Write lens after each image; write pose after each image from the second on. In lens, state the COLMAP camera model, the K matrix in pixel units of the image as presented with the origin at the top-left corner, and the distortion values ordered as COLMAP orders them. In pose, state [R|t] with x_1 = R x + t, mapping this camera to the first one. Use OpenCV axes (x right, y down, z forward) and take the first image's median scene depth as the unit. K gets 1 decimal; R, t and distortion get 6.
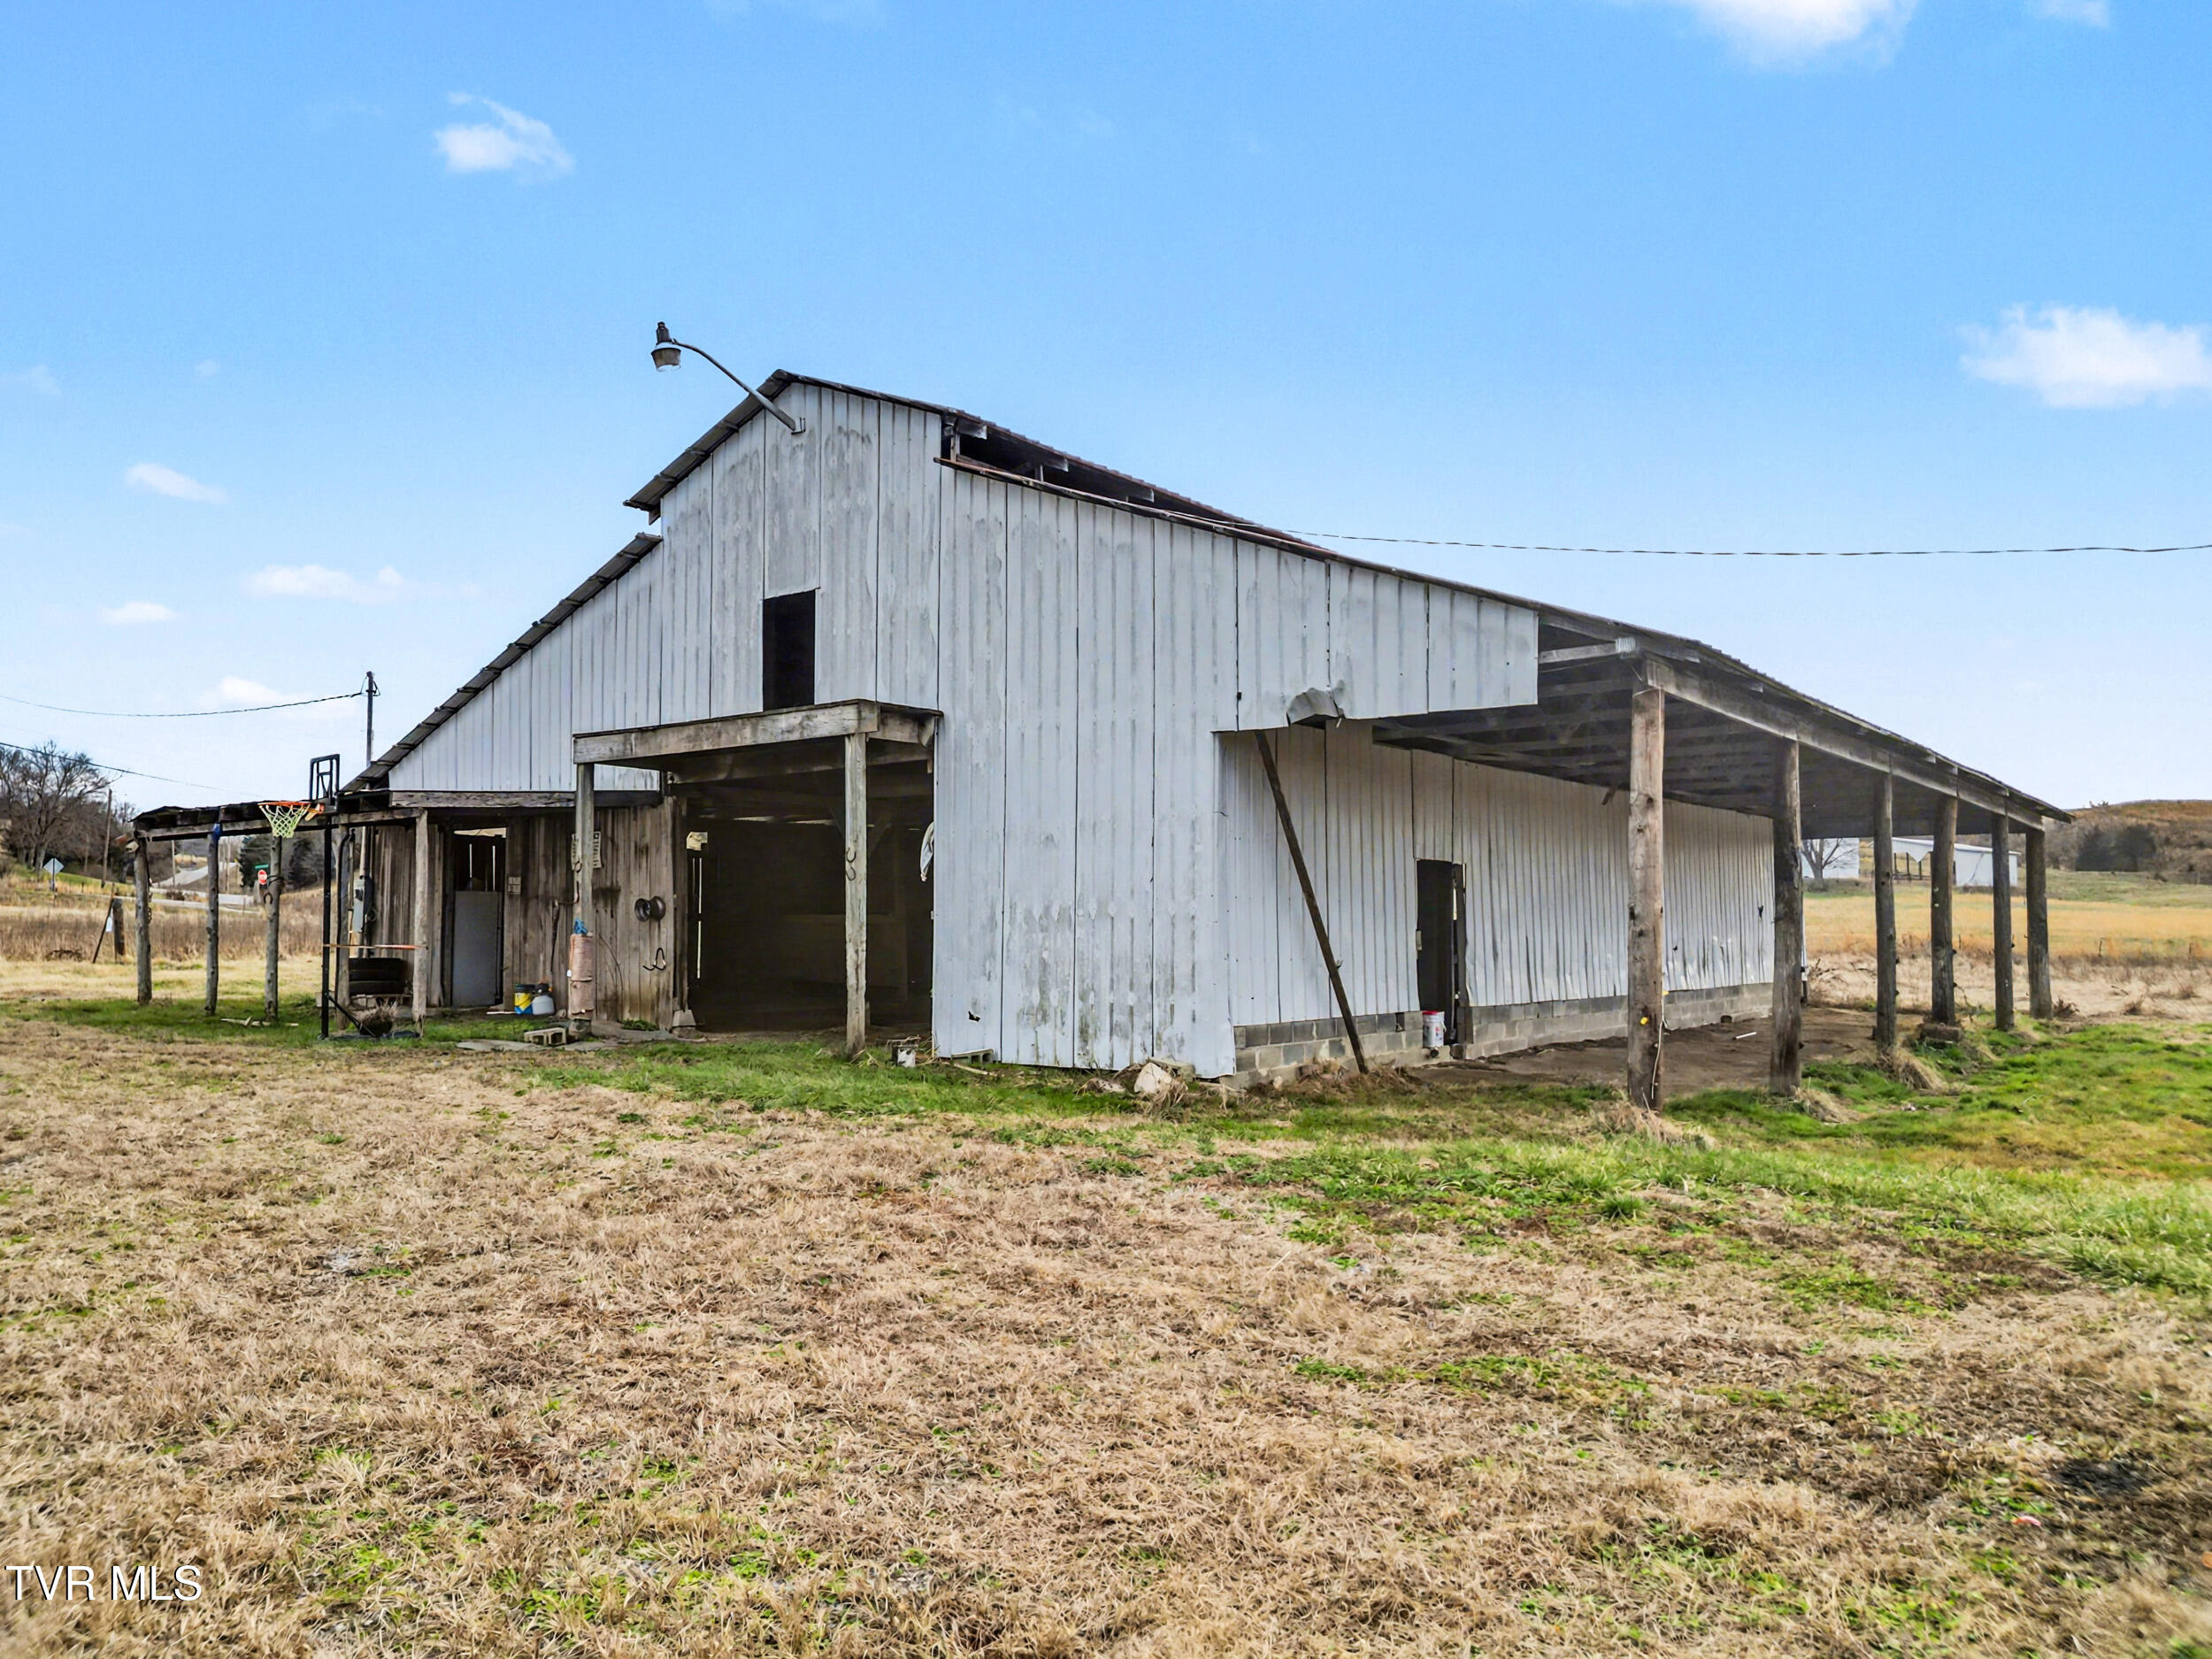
lens RADIAL K [[1709.0, 0, 1056.6], [0, 1709.0, 826.9], [0, 0, 1]] dist [-0.005356, -0.007295]
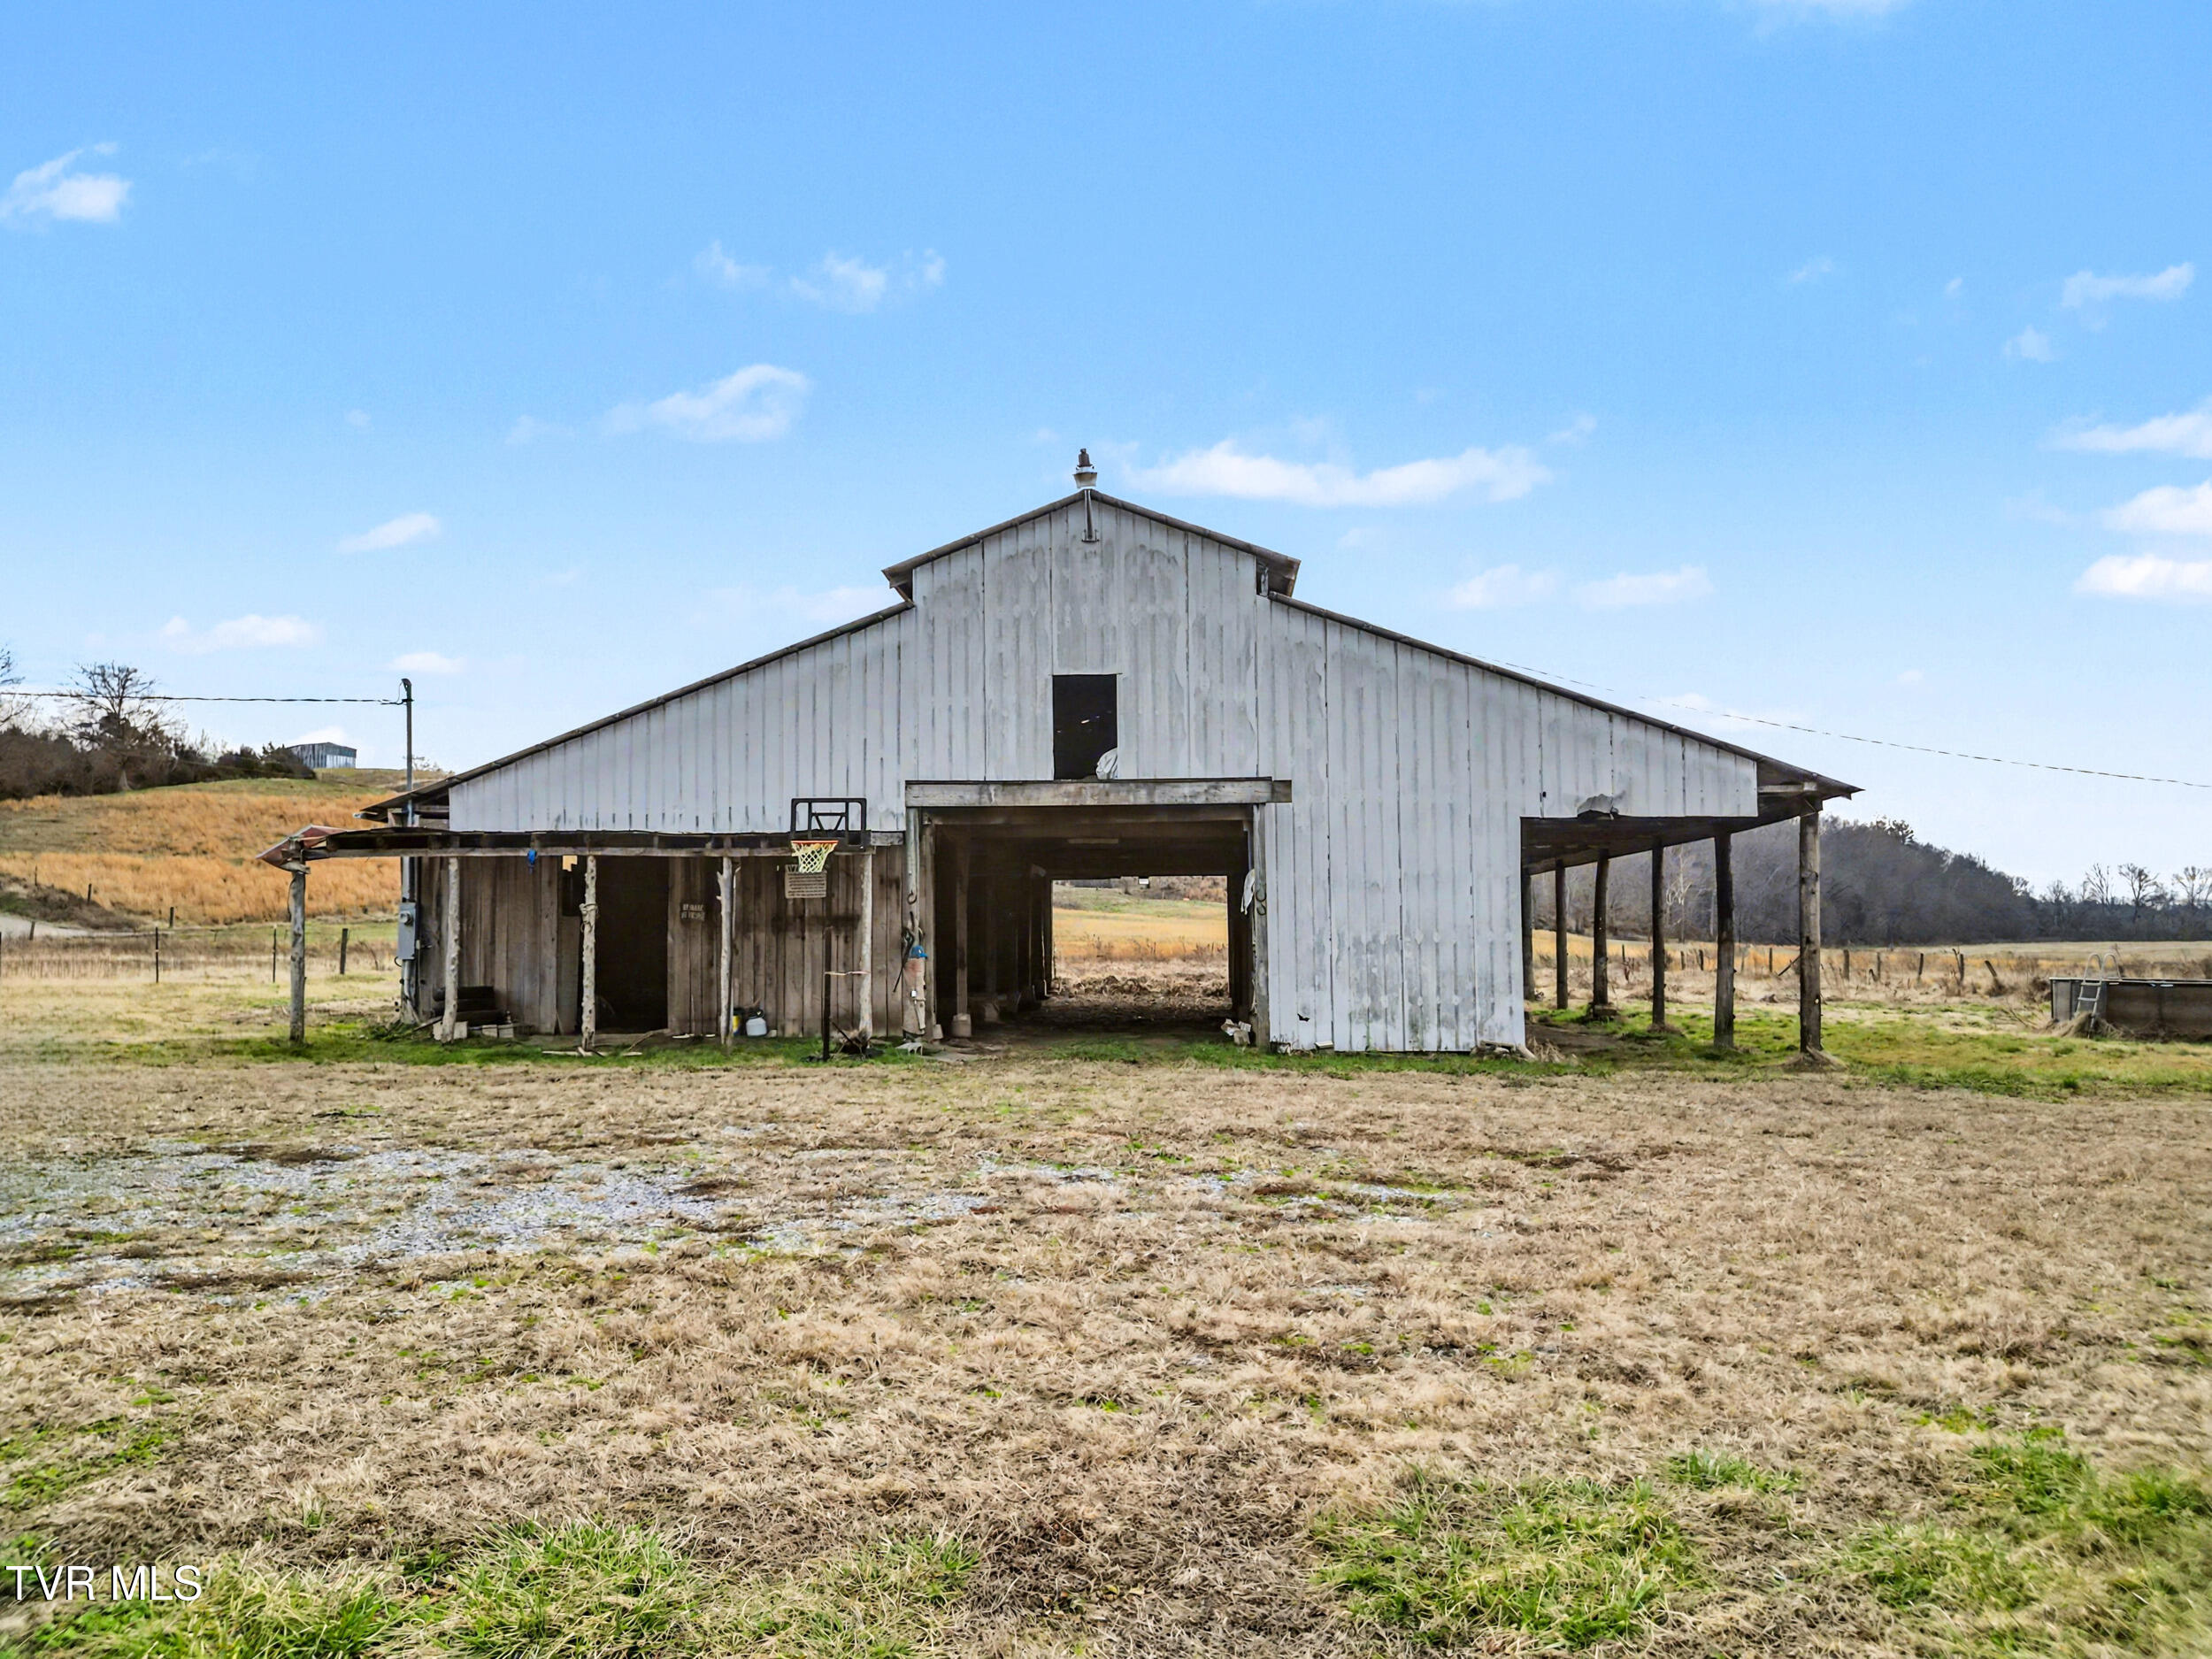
lens RADIAL K [[1709.0, 0, 1056.6], [0, 1709.0, 826.9], [0, 0, 1]] dist [-0.005356, -0.007295]
pose [[0.824965, 0.034443, 0.564133, -0.993066], [-0.034072, 0.999357, -0.011190, -0.016101], [-0.564155, -0.009990, 0.825608, 0.011623]]
